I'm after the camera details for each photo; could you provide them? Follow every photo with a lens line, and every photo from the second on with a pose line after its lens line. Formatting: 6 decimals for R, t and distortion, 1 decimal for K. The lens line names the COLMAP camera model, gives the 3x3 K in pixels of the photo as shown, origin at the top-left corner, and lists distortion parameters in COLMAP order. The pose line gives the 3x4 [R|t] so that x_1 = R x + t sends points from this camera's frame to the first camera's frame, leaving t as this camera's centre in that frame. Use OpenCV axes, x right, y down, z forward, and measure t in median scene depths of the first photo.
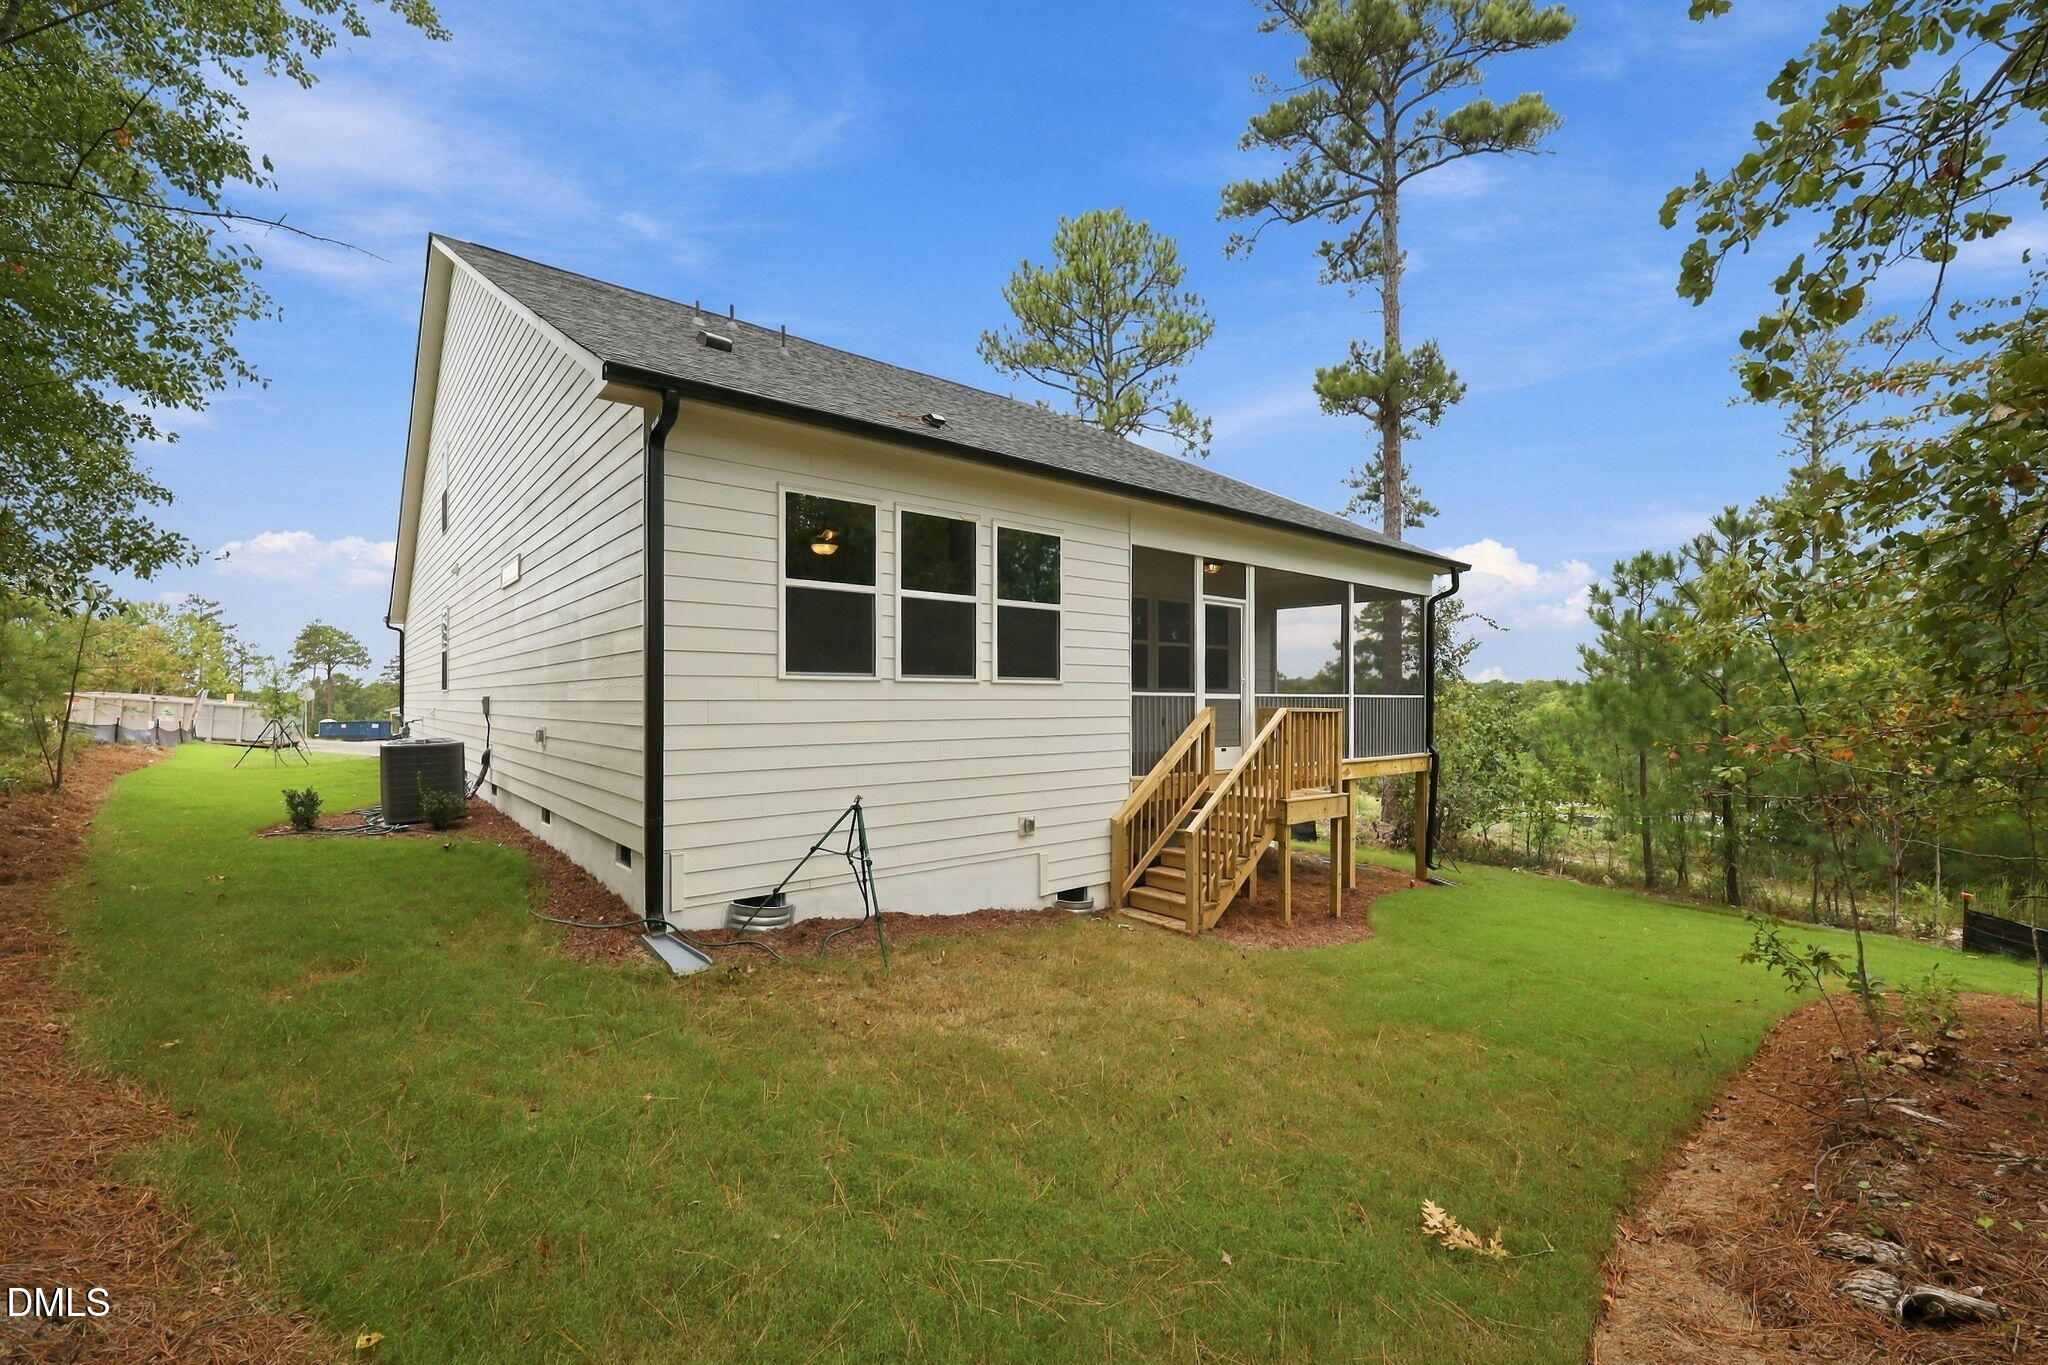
lens RADIAL K [[867.5, 0, 1024.0], [0, 867.5, 682.5], [0, 0, 1]] dist [-0.001257, -0.000111]
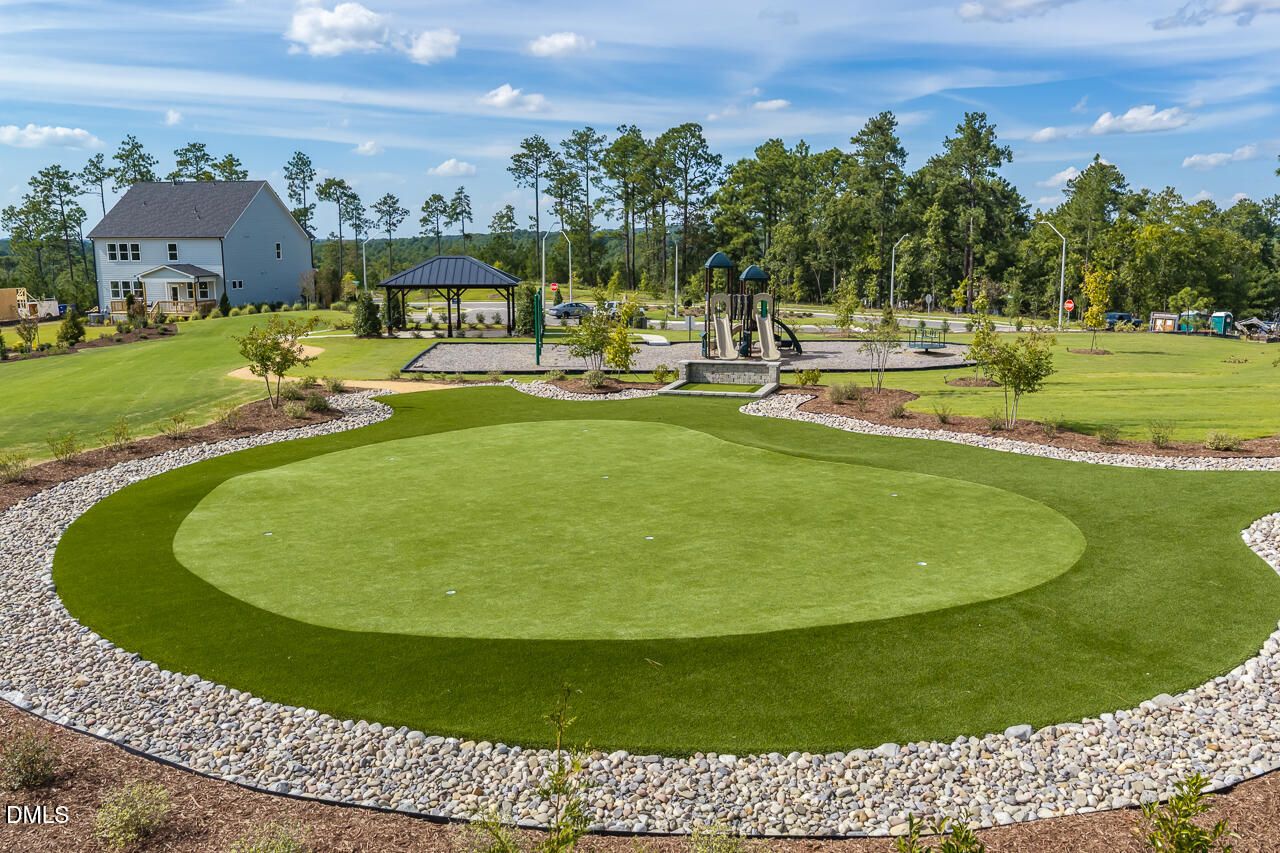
lens RADIAL K [[542.2, 0, 640.0], [0, 542.2, 426.5], [0, 0, 1]] dist [-0.001257, -0.000111]
pose [[0.751718, 0.065916, -0.656183, 7.844144], [0.015603, 0.992936, 0.117619, 1.146127], [0.659300, -0.098655, 0.745379, 0.050898]]
